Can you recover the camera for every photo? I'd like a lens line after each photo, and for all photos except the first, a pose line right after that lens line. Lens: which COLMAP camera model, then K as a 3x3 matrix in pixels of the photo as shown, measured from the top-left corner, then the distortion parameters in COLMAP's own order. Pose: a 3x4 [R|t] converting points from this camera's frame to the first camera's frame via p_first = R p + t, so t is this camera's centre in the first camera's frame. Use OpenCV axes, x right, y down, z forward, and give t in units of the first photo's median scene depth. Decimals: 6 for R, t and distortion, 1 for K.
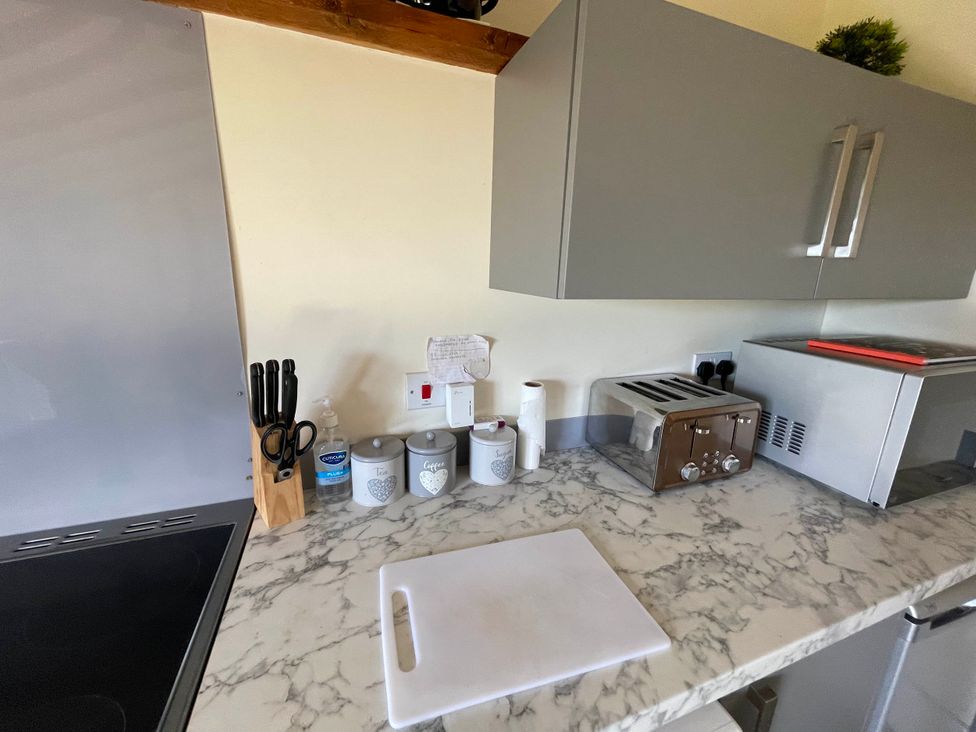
lens RADIAL K [[396.6, 0, 489.6], [0, 396.6, 366.6], [0, 0, 1]] dist [-0.000934, 0.000048]
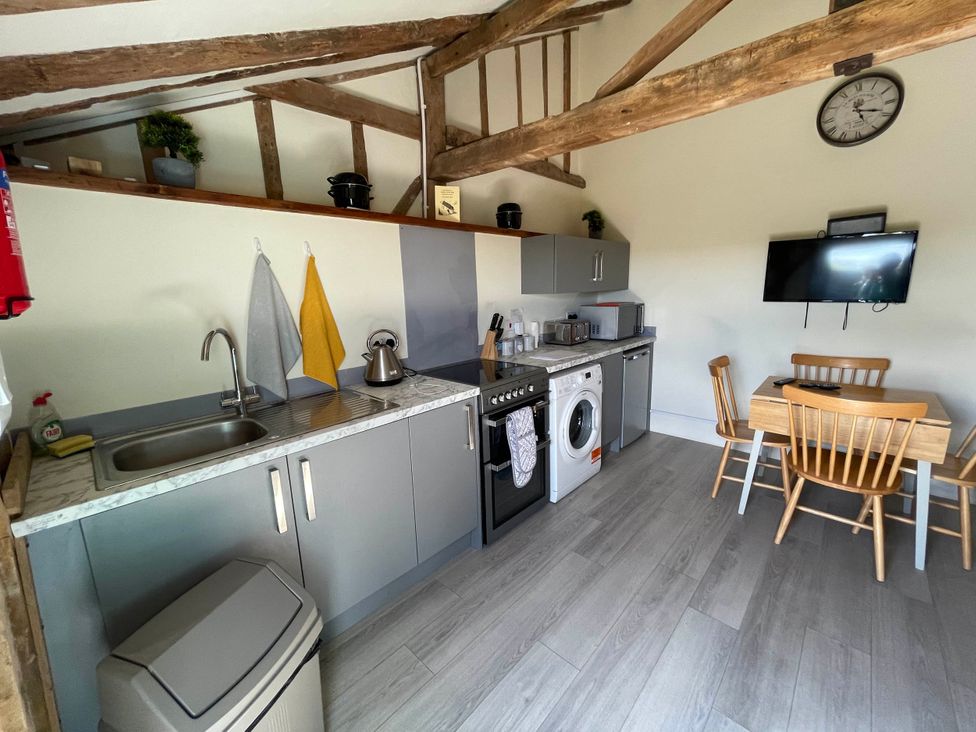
lens RADIAL K [[396.6, 0, 487.3], [0, 396.6, 362.5], [0, 0, 1]] dist [-0.000934, 0.000048]
pose [[0.893237, -0.138337, 0.427775, -1.776299], [0.160650, 0.986877, -0.016309, 0.386590], [-0.419905, 0.083290, 0.903738, -1.883034]]
